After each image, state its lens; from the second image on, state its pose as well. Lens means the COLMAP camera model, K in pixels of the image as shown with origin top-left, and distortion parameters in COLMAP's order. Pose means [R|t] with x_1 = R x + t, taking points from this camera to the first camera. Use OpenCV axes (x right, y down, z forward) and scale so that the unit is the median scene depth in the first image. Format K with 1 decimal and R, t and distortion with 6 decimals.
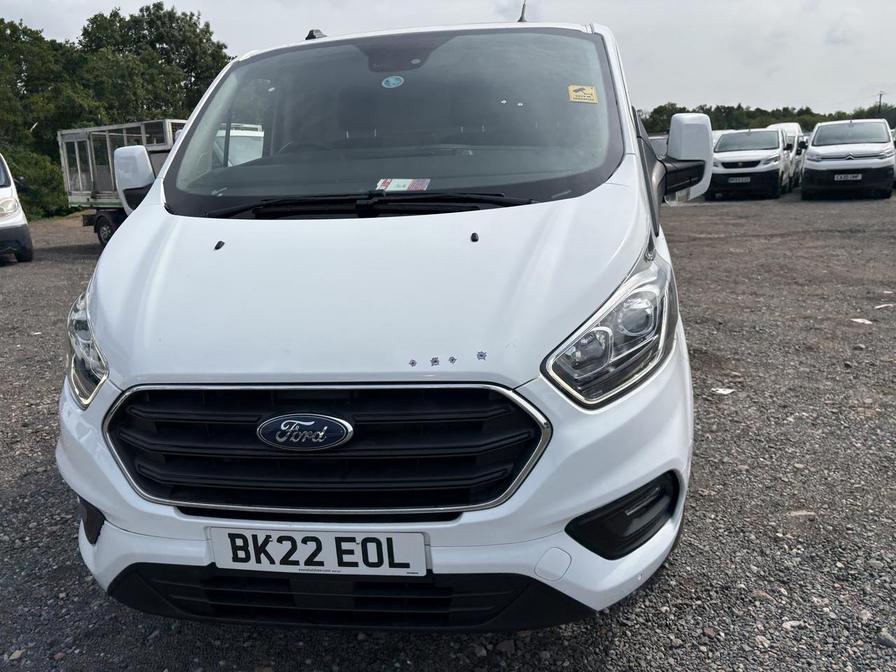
lens RADIAL K [[679.2, 0, 448.0], [0, 679.2, 336.0], [0, 0, 1]] dist [-0.001744, 0.000414]
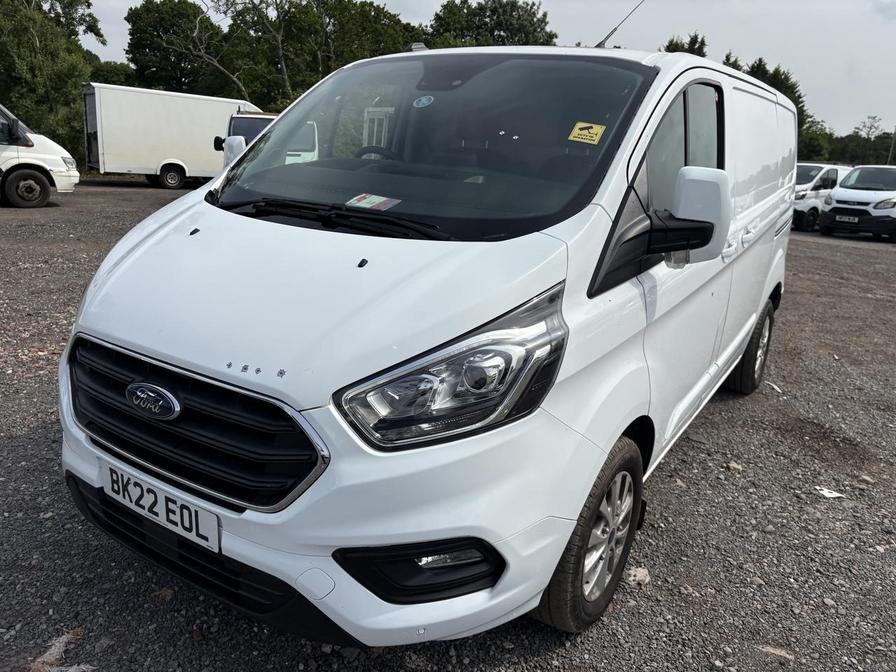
lens RADIAL K [[678.4, 0, 447.7], [0, 678.4, 347.8], [0, 0, 1]] dist [-0.003350, -0.010662]
pose [[0.901579, 0.220595, -0.372148, 0.520807], [-0.211360, 0.975177, 0.065999, -0.105185], [0.377469, 0.019153, 0.925824, 0.081849]]
